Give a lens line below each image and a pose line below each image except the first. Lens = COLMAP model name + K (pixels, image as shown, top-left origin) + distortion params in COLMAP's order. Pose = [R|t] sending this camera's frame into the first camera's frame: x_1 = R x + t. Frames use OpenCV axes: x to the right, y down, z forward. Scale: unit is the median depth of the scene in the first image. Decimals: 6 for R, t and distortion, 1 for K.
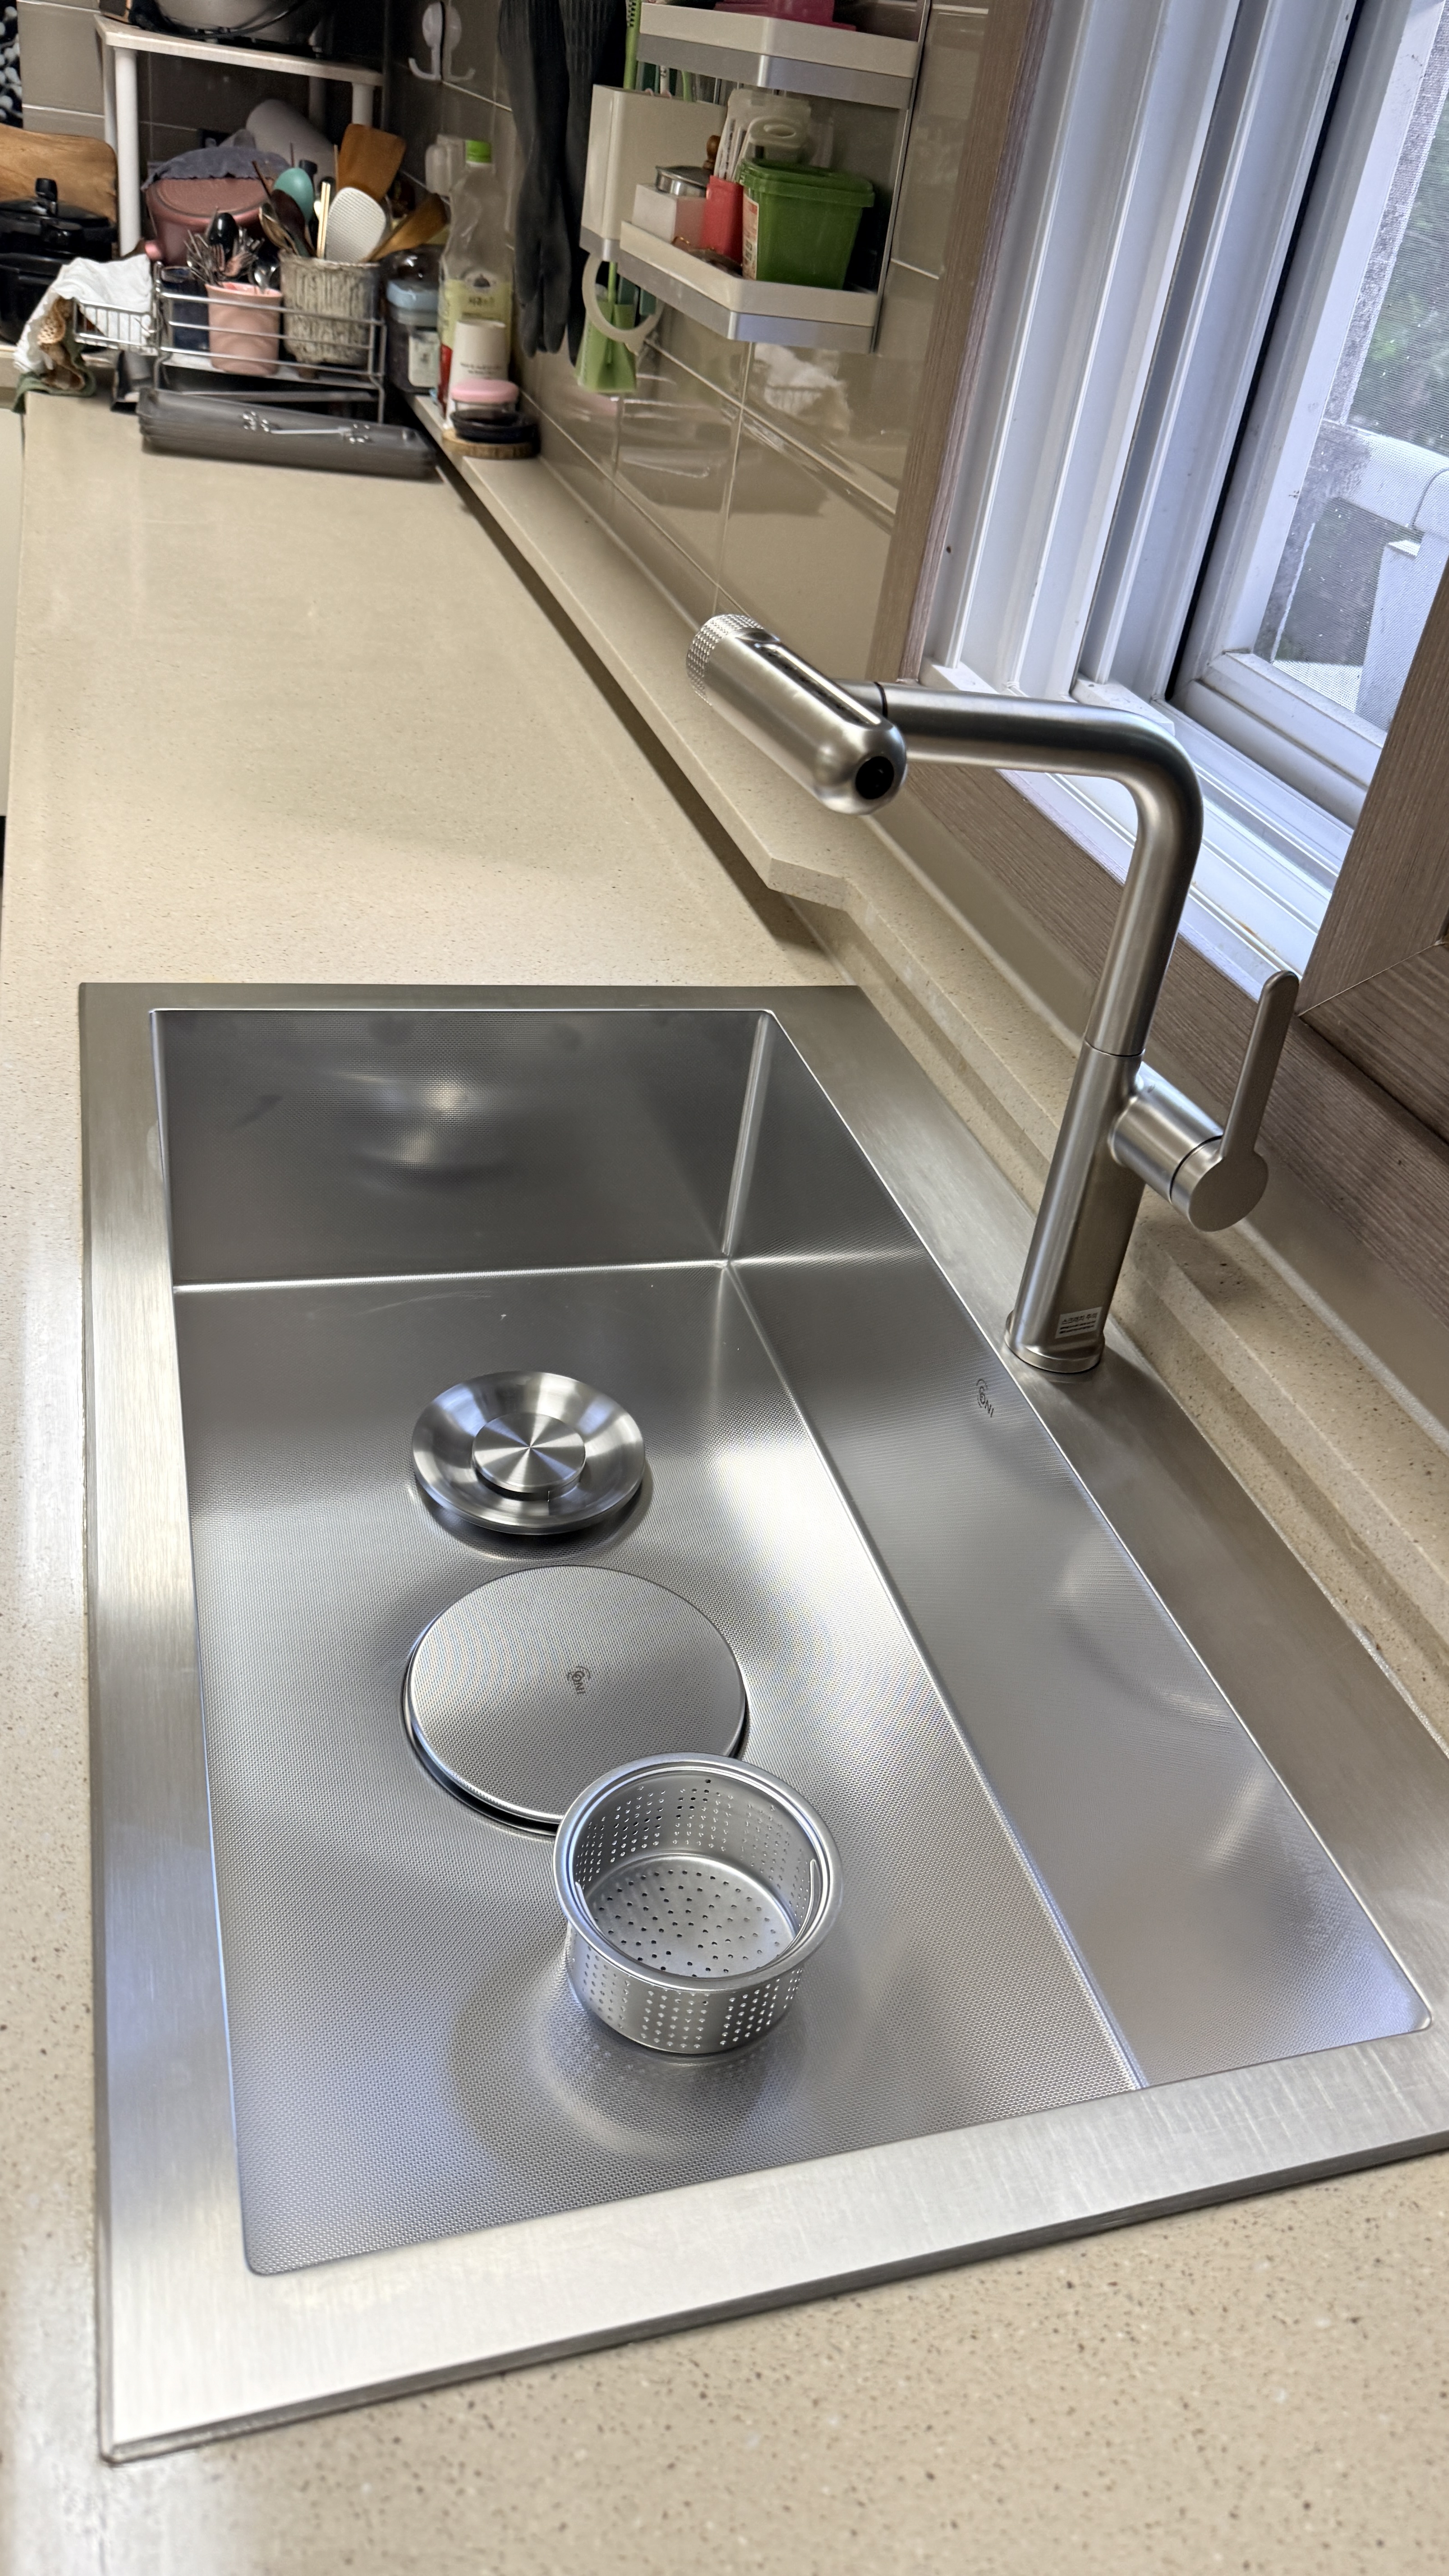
lens RADIAL K [[1820.6, 0, 730.2], [0, 1820.6, 1299.7], [0, 0, 1]] dist [0.000243, -0.019358]
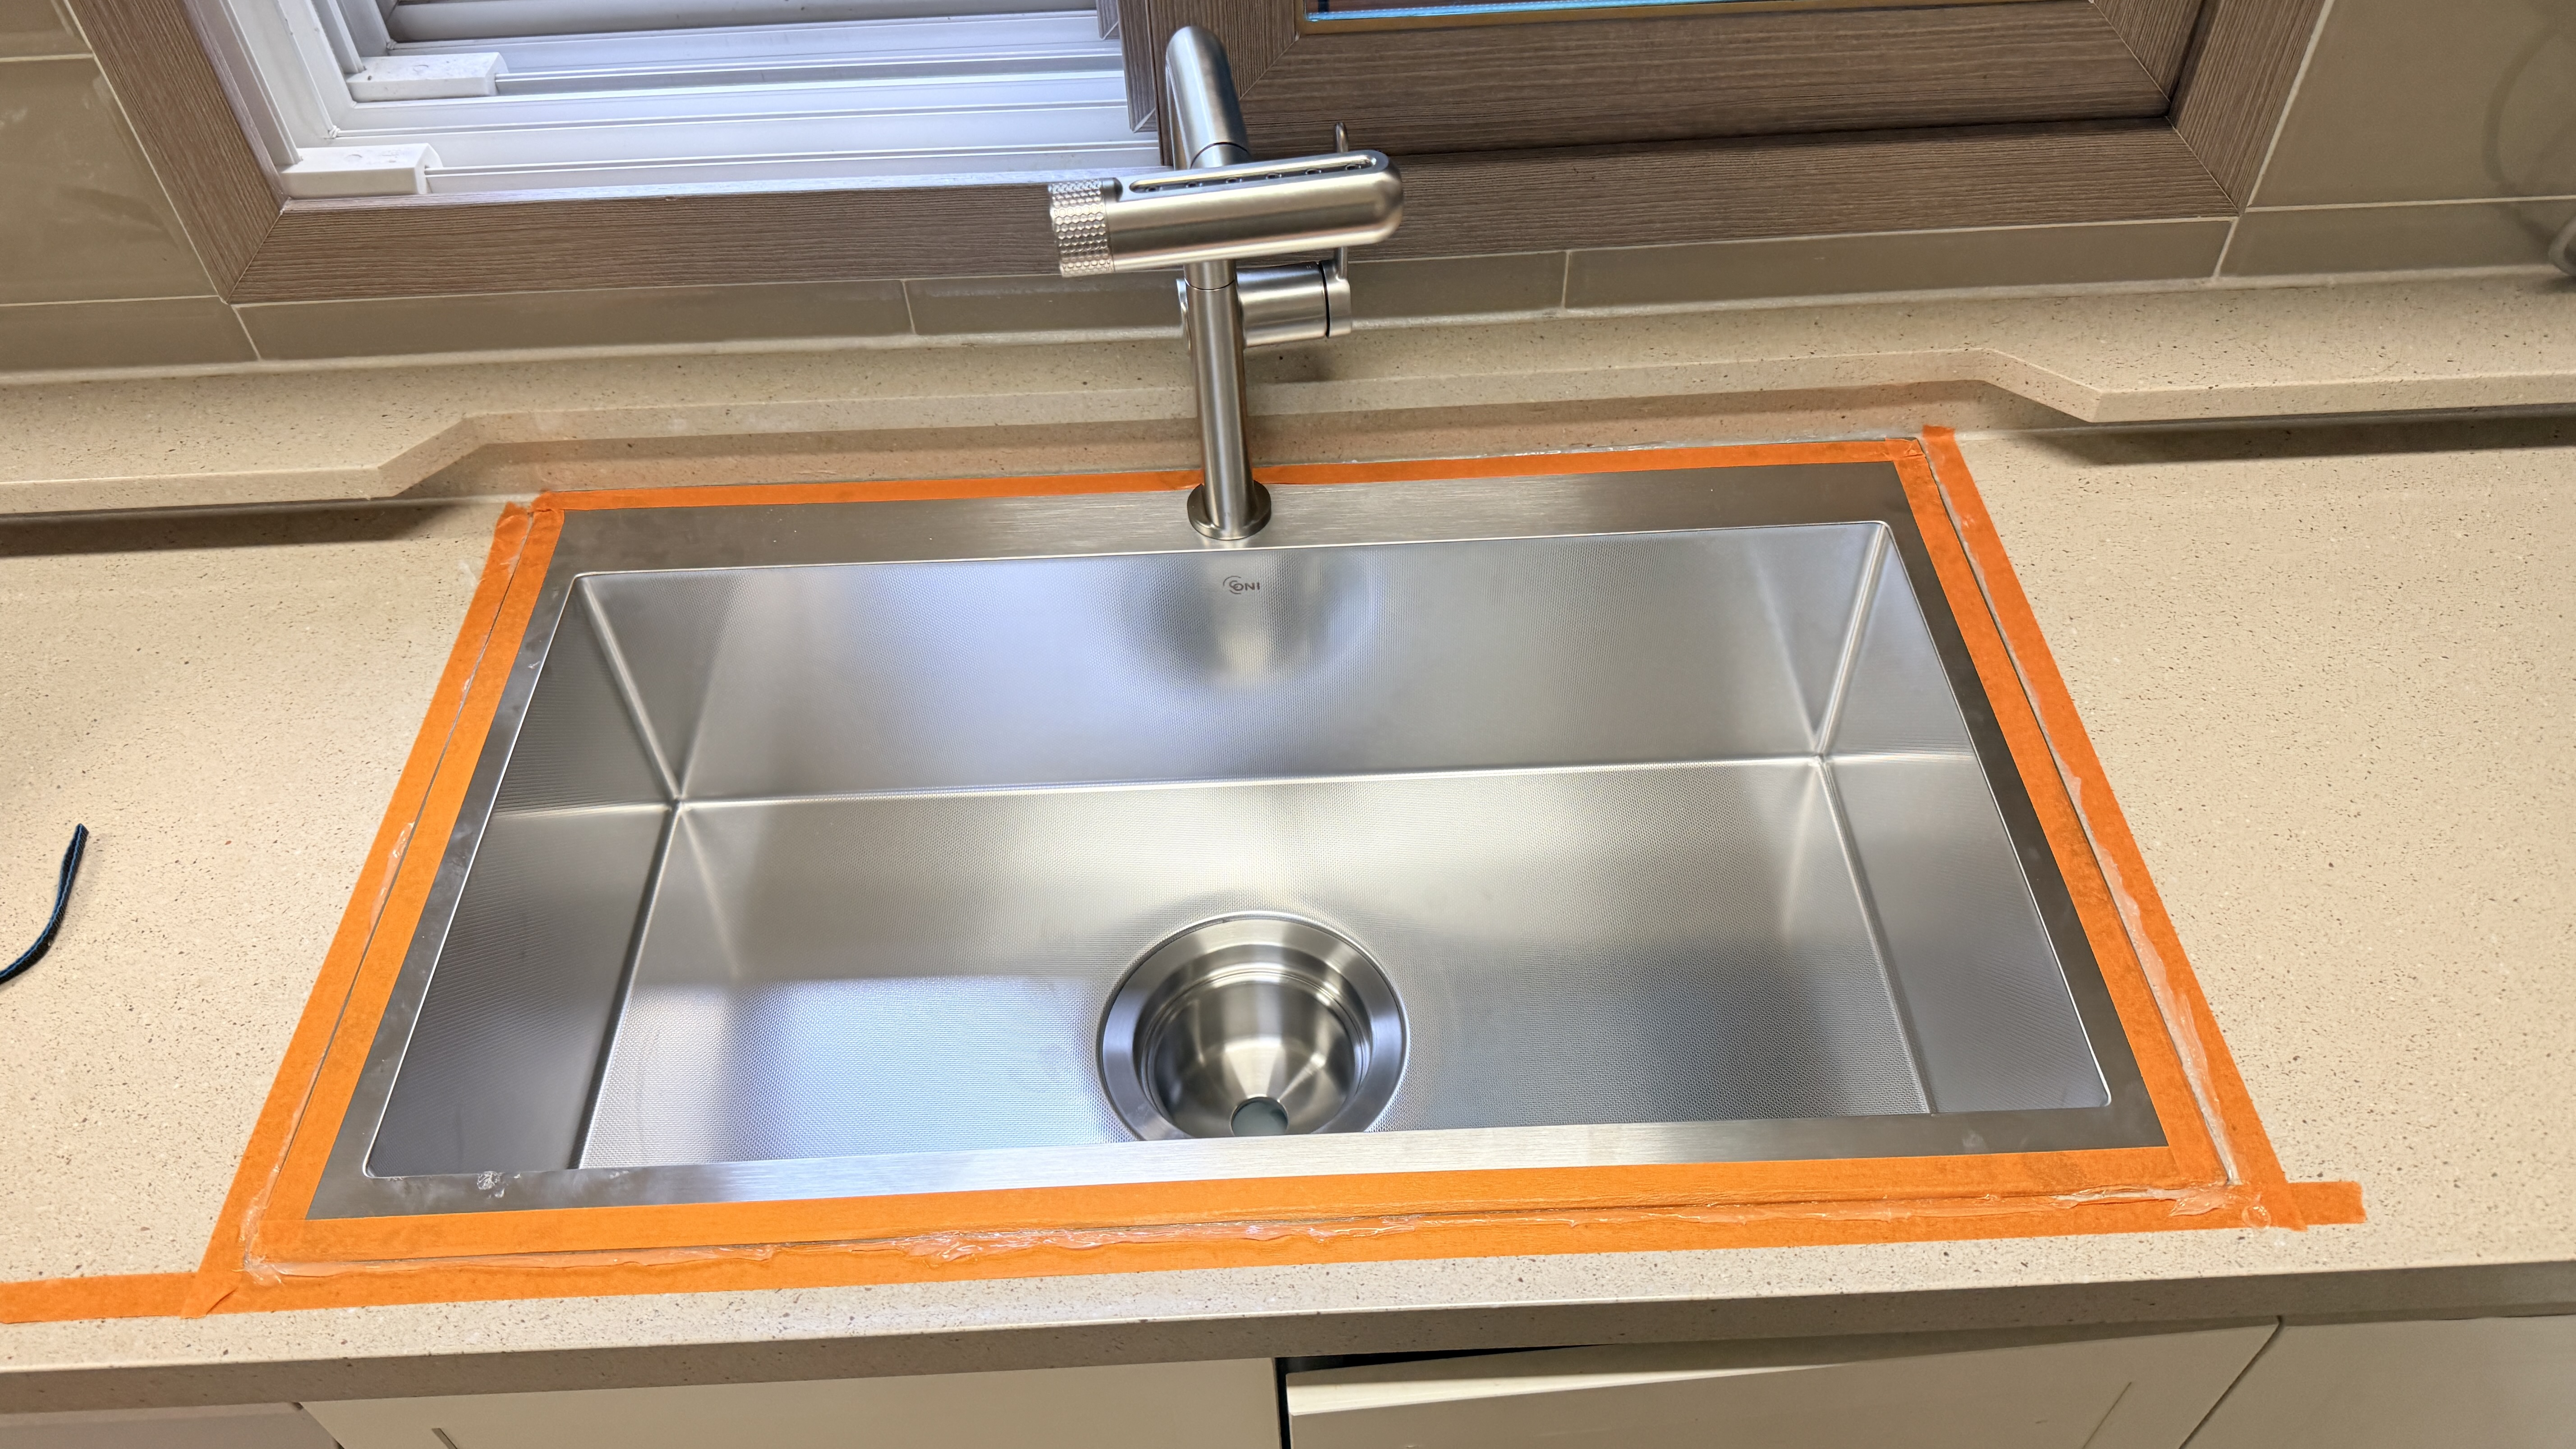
lens RADIAL K [[1820.6, 0, 1277.2], [0, 1820.6, 738.3], [0, 0, 1]] dist [0.000243, -0.019358]
pose [[0.248960, -0.798767, 0.547713, -0.510285], [0.595932, 0.572131, 0.563499, -0.473657], [-0.763468, 0.186111, 0.618449, 0.243969]]
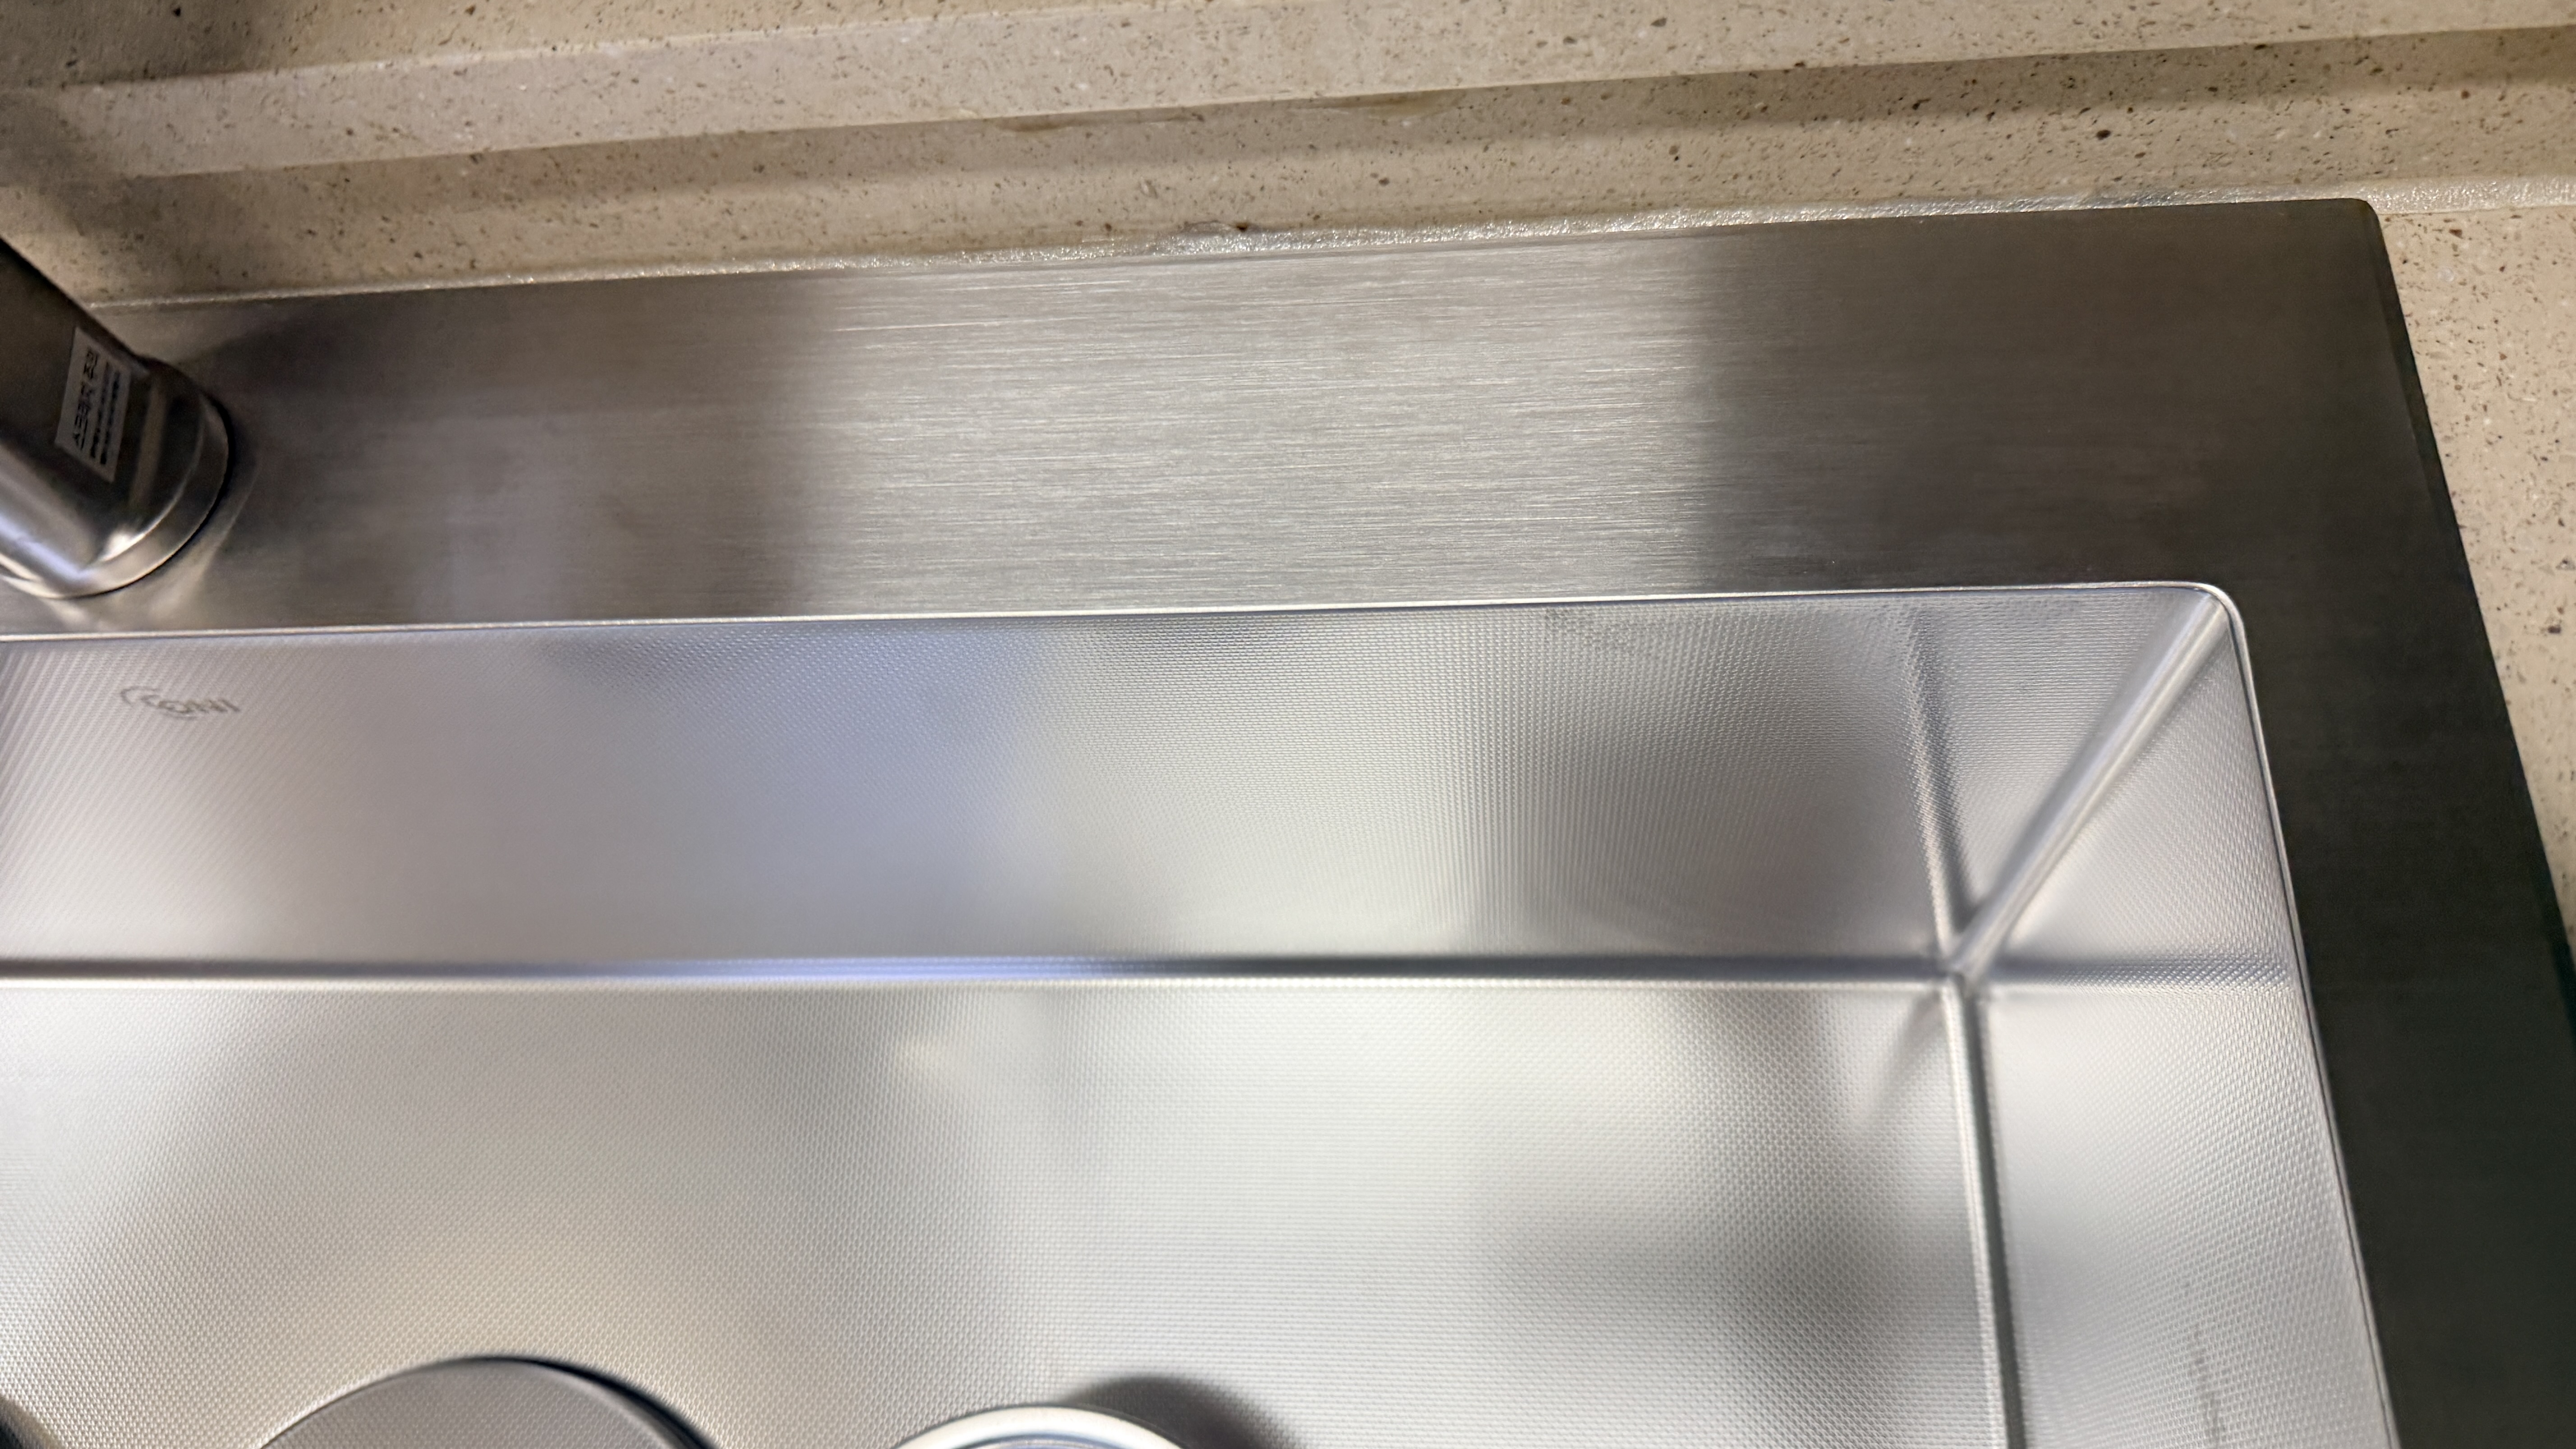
lens RADIAL K [[1820.6, 0, 1284.3], [0, 1820.6, 731.9], [0, 0, 1]] dist [0.000243, -0.019358]
pose [[0.289888, -0.925992, 0.241876, 0.095766], [0.653831, 0.376170, 0.656507, -0.039547], [-0.698906, -0.032167, 0.714489, 0.487893]]
